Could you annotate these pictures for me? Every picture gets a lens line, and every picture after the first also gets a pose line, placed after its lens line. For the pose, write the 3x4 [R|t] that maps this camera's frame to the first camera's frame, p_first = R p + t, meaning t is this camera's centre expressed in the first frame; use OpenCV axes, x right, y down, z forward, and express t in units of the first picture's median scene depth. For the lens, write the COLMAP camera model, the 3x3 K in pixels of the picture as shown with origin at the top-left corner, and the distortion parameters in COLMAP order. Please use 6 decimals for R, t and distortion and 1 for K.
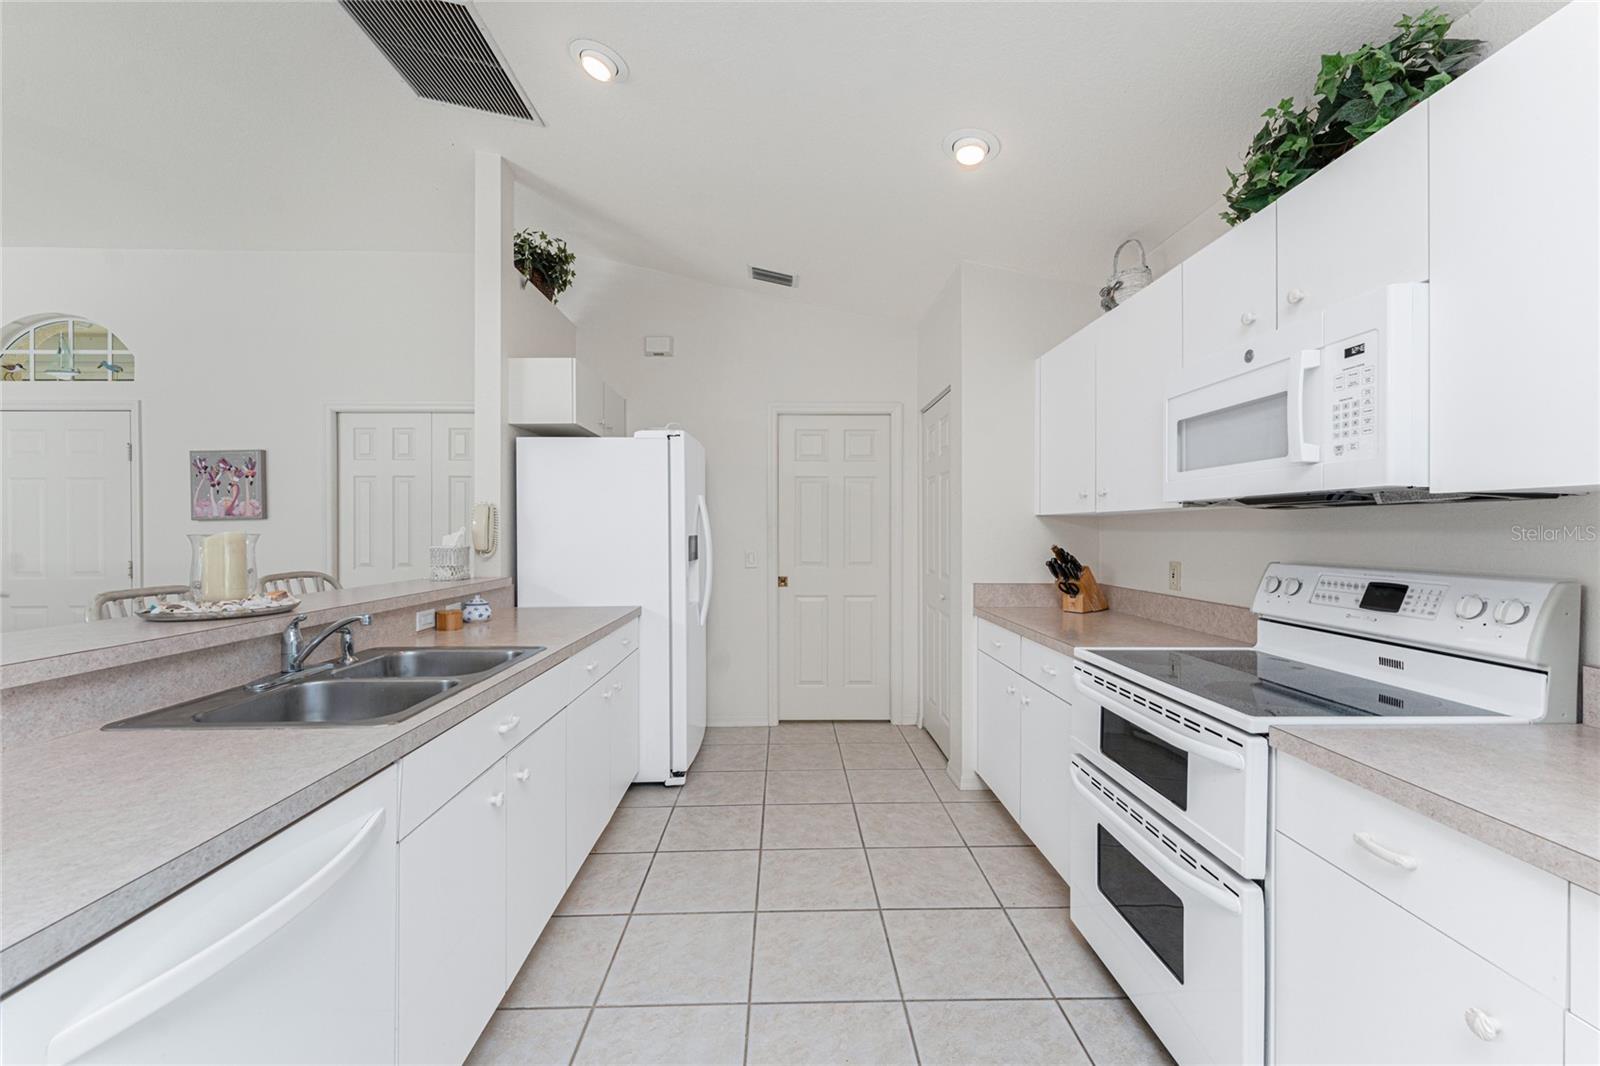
lens RADIAL K [[639.7, 0, 799.7], [0, 639.7, 531.0], [0, 0, 1]] dist [0.001023, -0.000020]
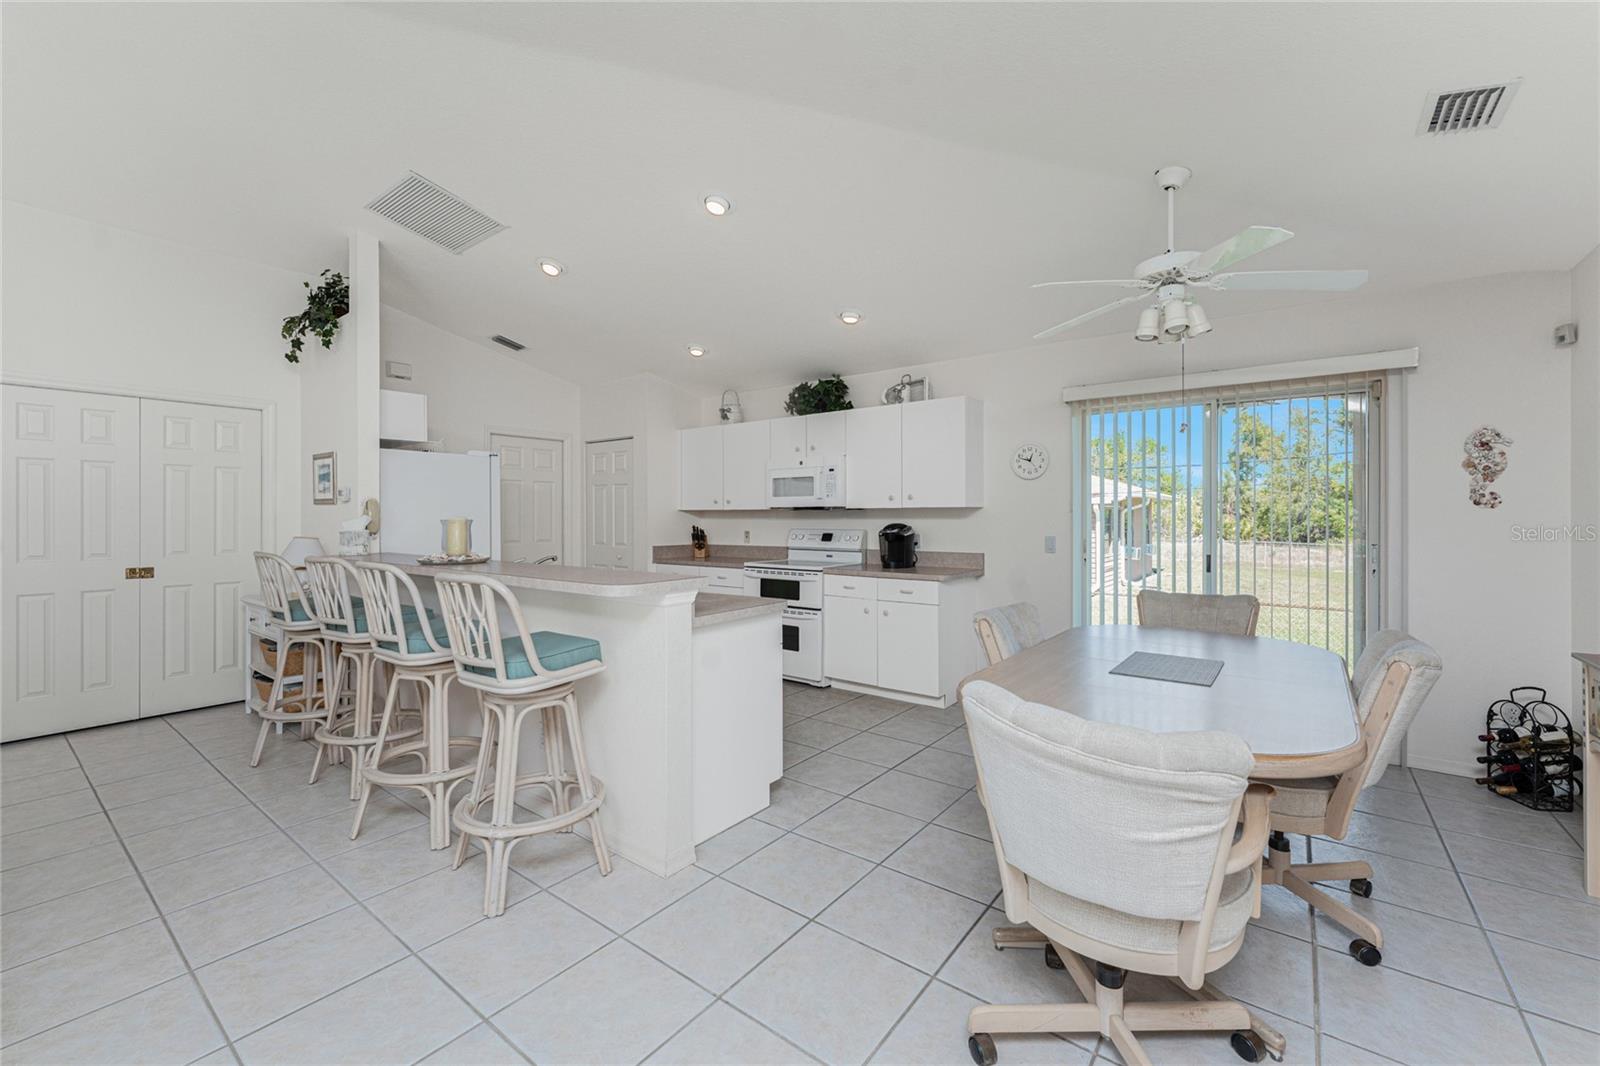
lens RADIAL K [[651.5, 0, 796.9], [0, 651.5, 512.0], [0, 0, 1]] dist [0.001326, 0.000062]
pose [[0.628508, 0.006415, 0.777777, -0.952695], [0.002363, 0.999946, -0.010157, 0.001947], [-0.777800, 0.008222, 0.628459, -0.530944]]
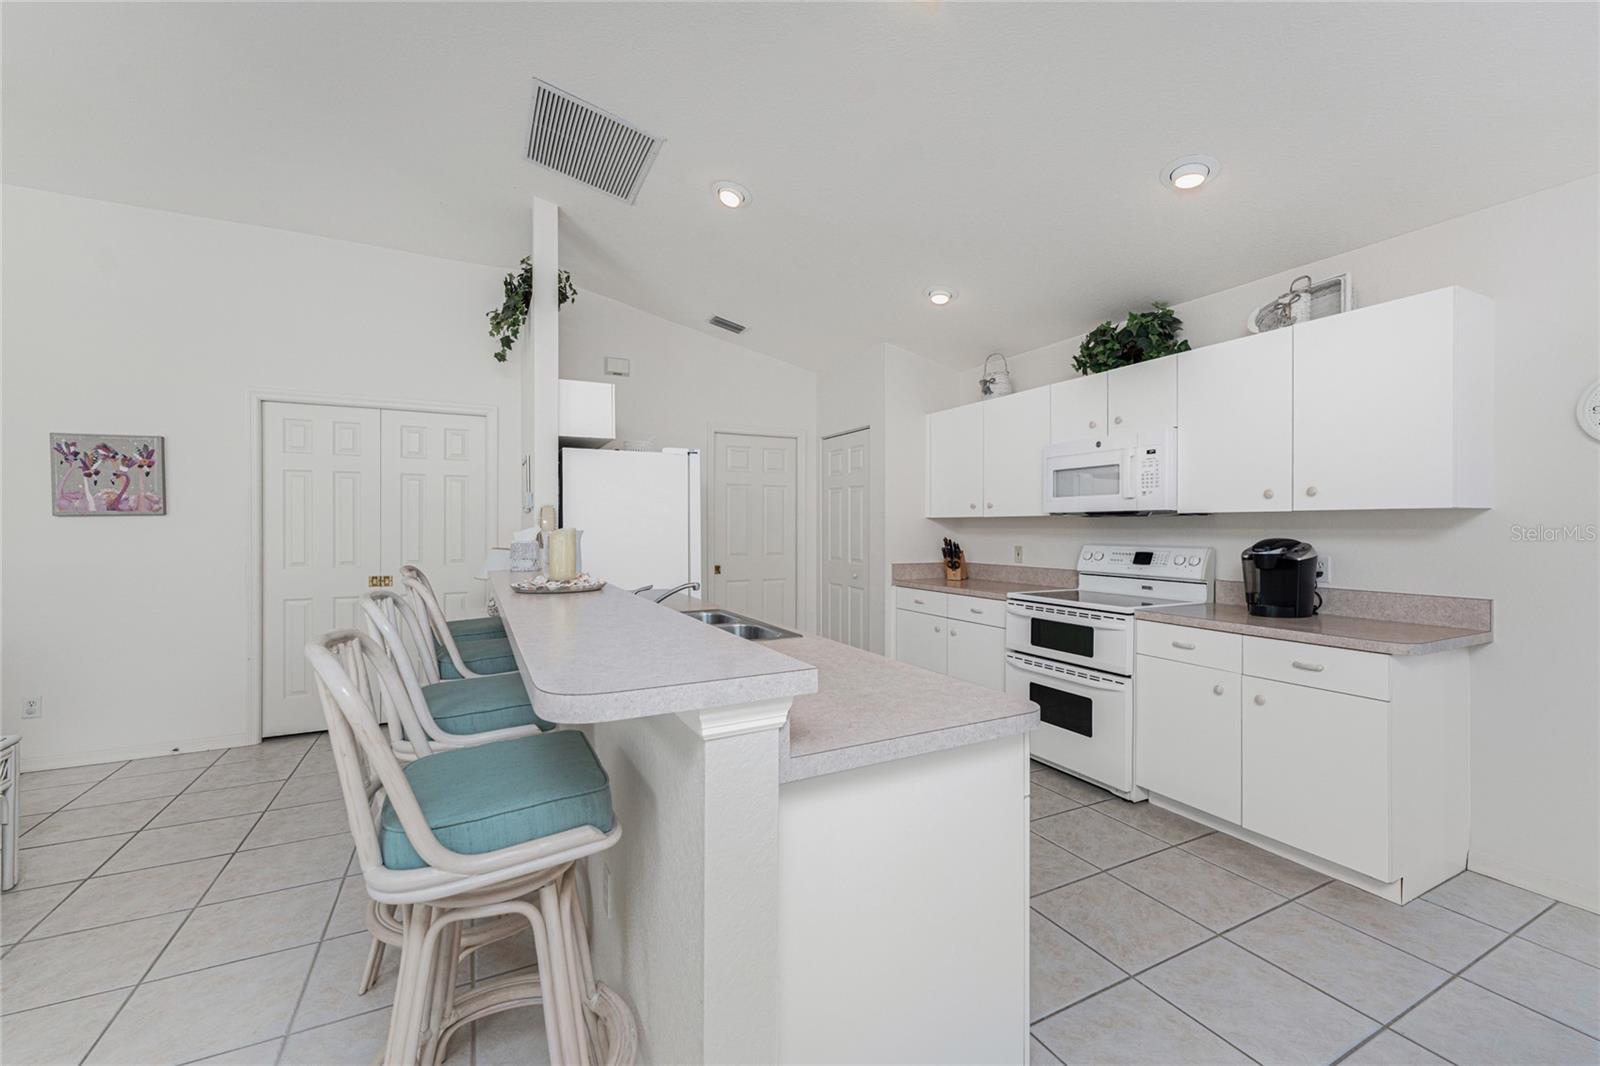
lens RADIAL K [[647.8, 0, 802.3], [0, 647.8, 529.9], [0, 0, 1]] dist [0.000546, 0.000000]
pose [[0.900650, -0.001241, 0.434543, -0.562474], [0.000158, 0.999997, 0.002529, 0.000051], [-0.434545, -0.002210, 0.900647, -0.250317]]
